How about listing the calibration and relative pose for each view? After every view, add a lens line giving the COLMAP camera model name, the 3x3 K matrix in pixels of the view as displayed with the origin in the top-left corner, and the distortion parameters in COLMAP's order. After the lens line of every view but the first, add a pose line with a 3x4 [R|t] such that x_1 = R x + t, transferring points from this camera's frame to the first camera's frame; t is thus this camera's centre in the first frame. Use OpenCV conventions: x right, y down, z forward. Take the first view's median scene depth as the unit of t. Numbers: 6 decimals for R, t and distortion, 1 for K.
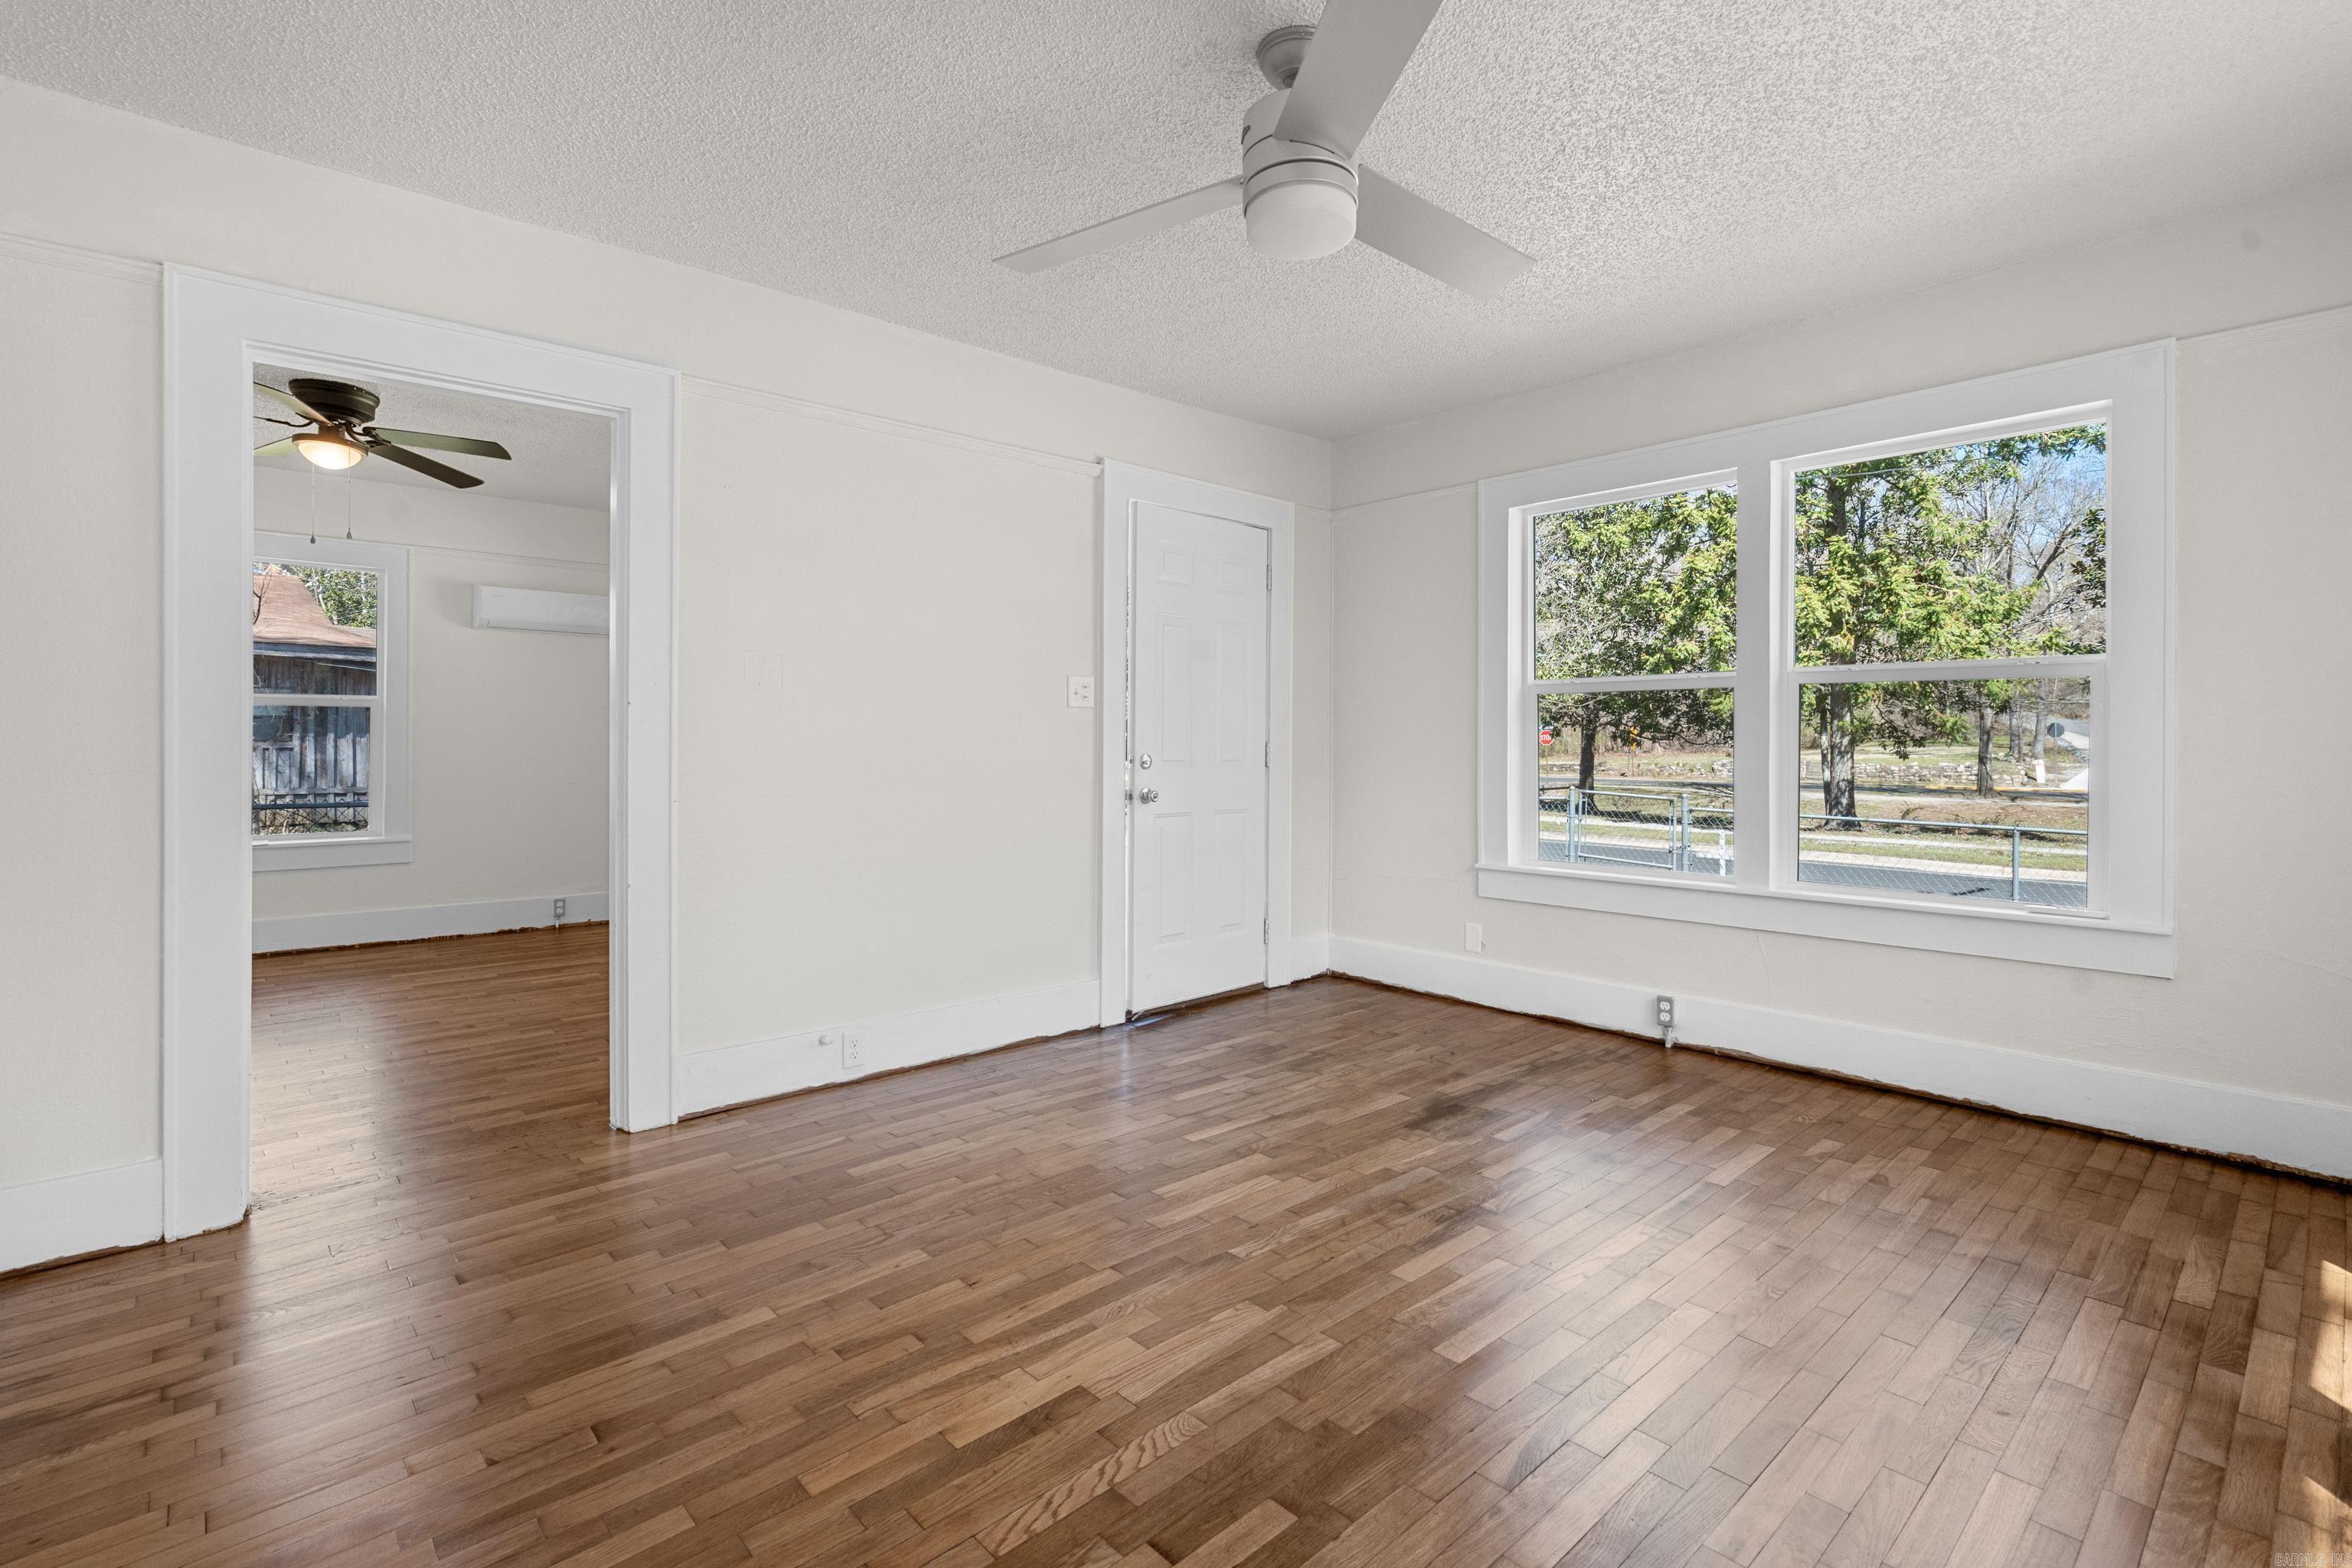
lens RADIAL K [[1072.7, 0, 1178.8], [0, 1072.7, 764.0], [0, 0, 1]] dist [-0.003848, 0.002470]
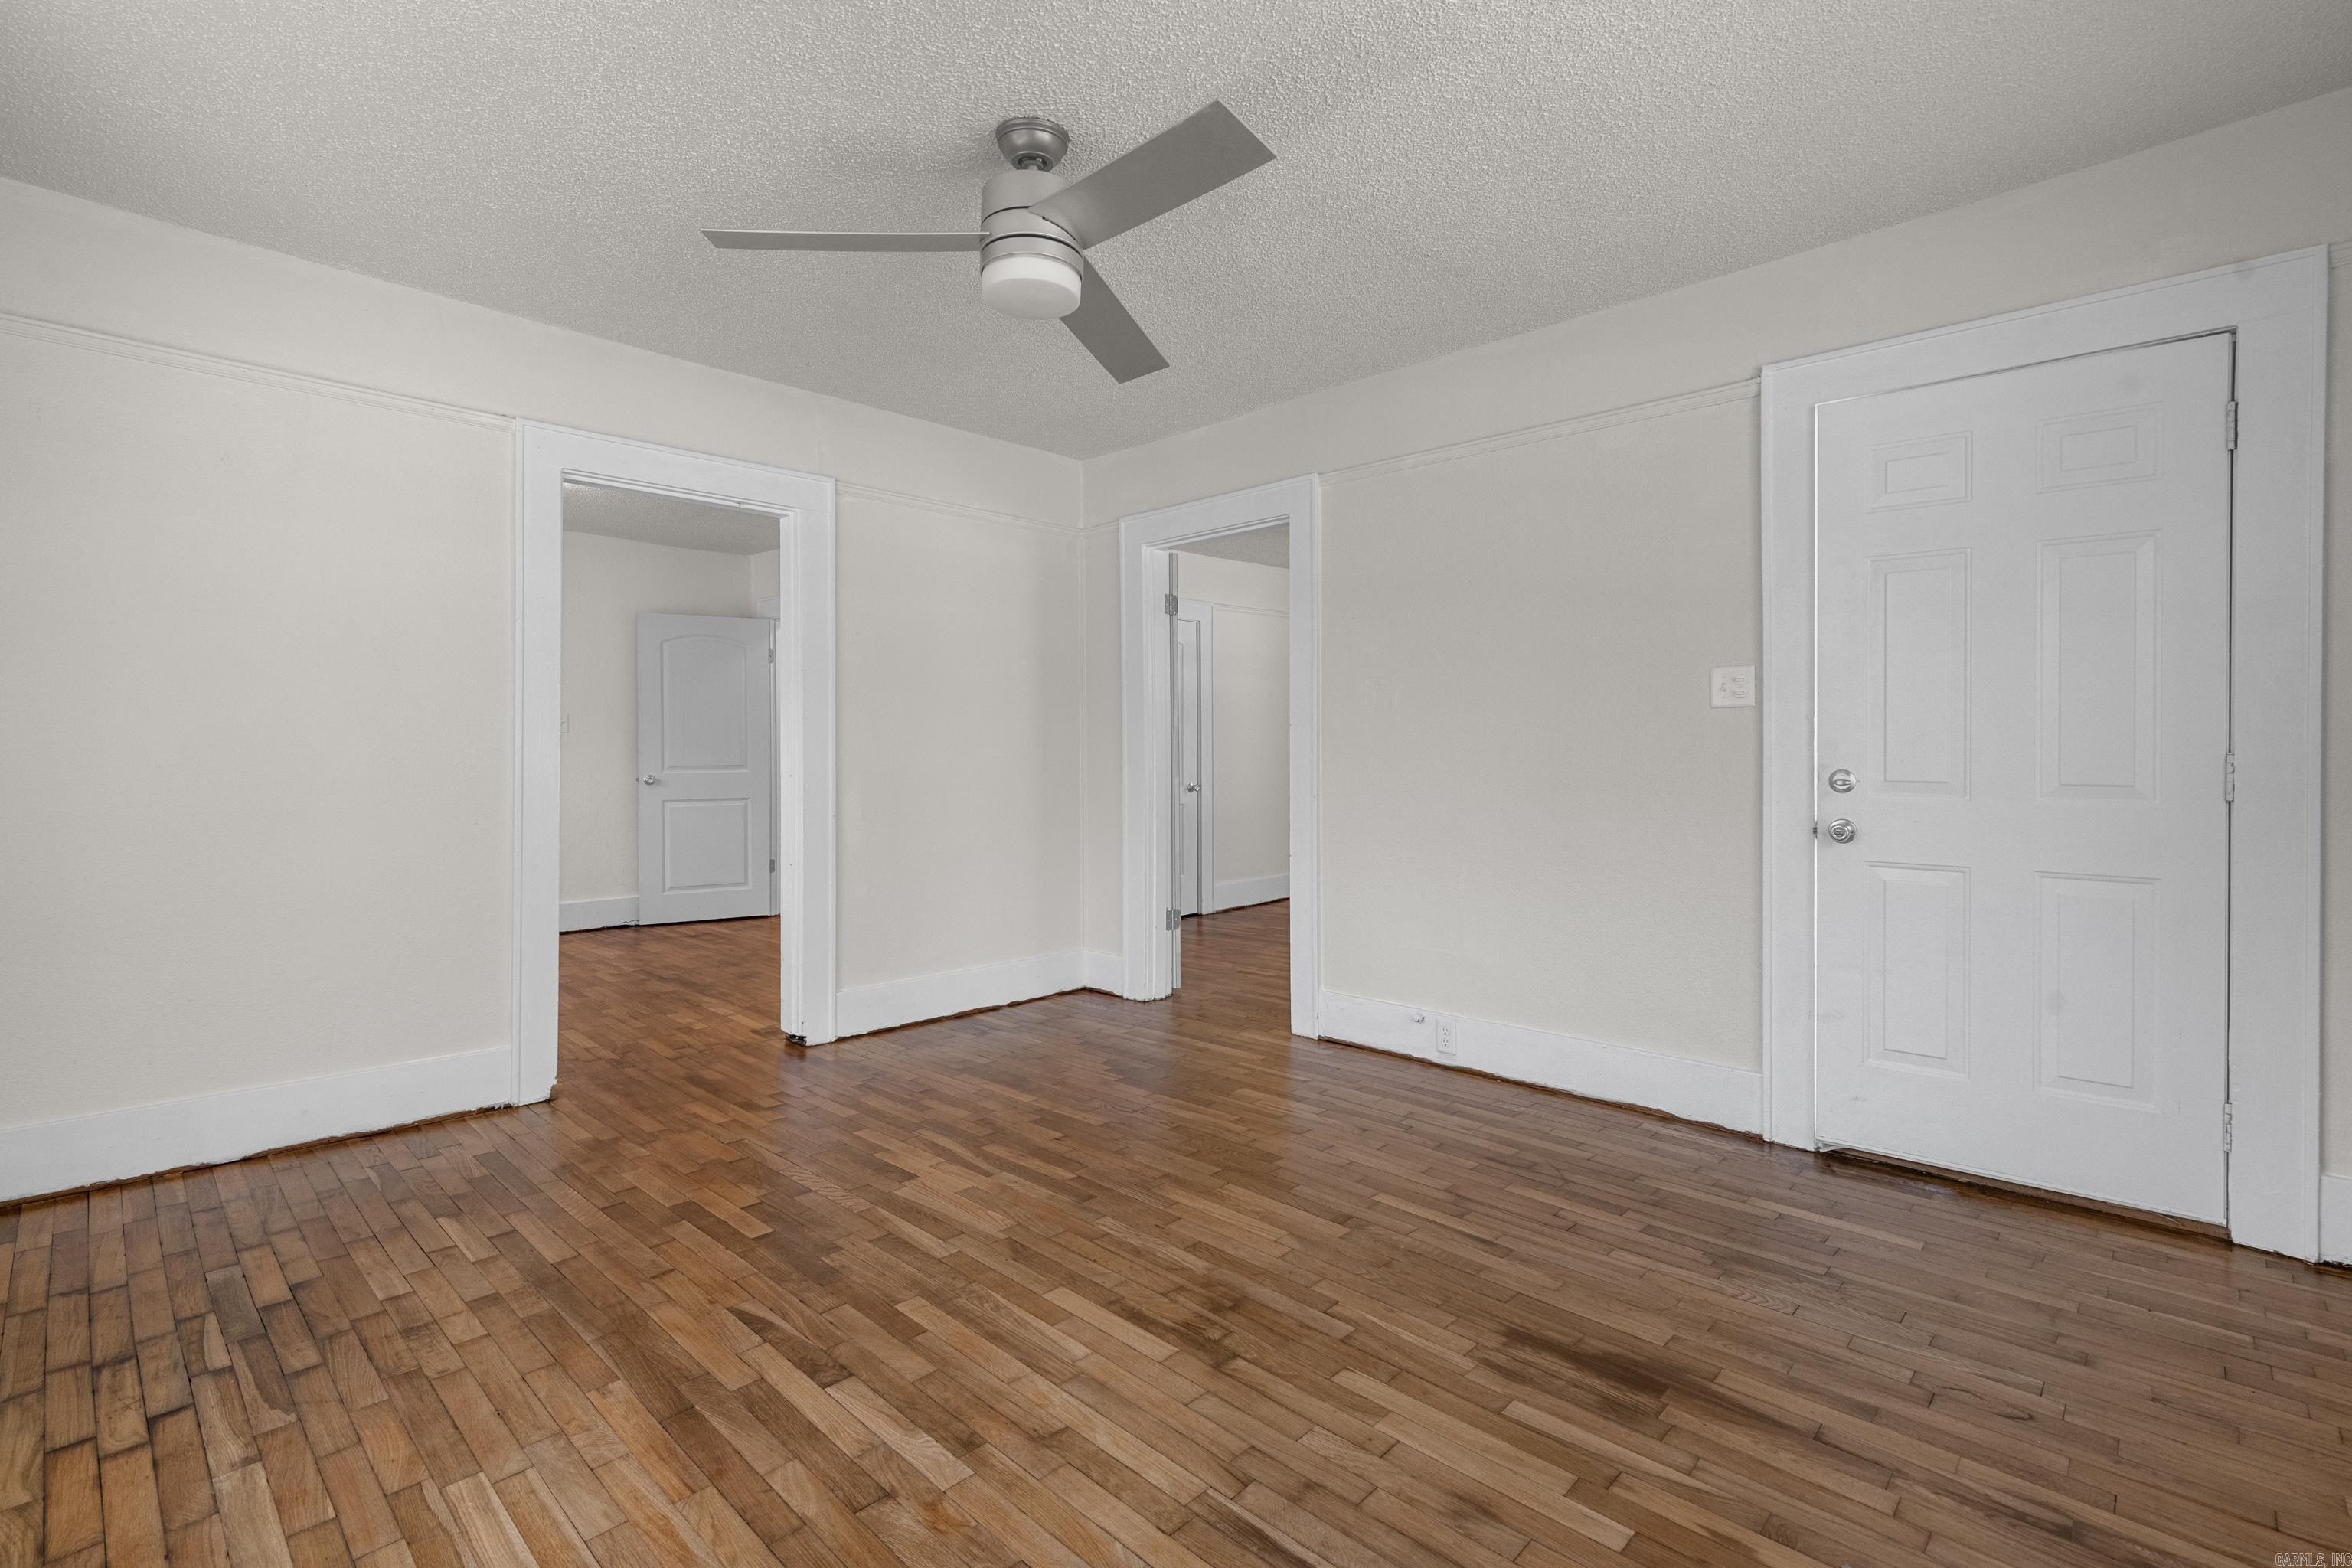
lens RADIAL K [[1072.7, 0, 1179.6], [0, 1072.7, 769.1], [0, 0, 1]] dist [-0.003848, 0.002470]
pose [[0.077717, 0.016953, -0.996831, 0.901467], [-0.018611, 0.999706, 0.015551, -0.018837], [0.996802, 0.017344, 0.078010, 0.773373]]
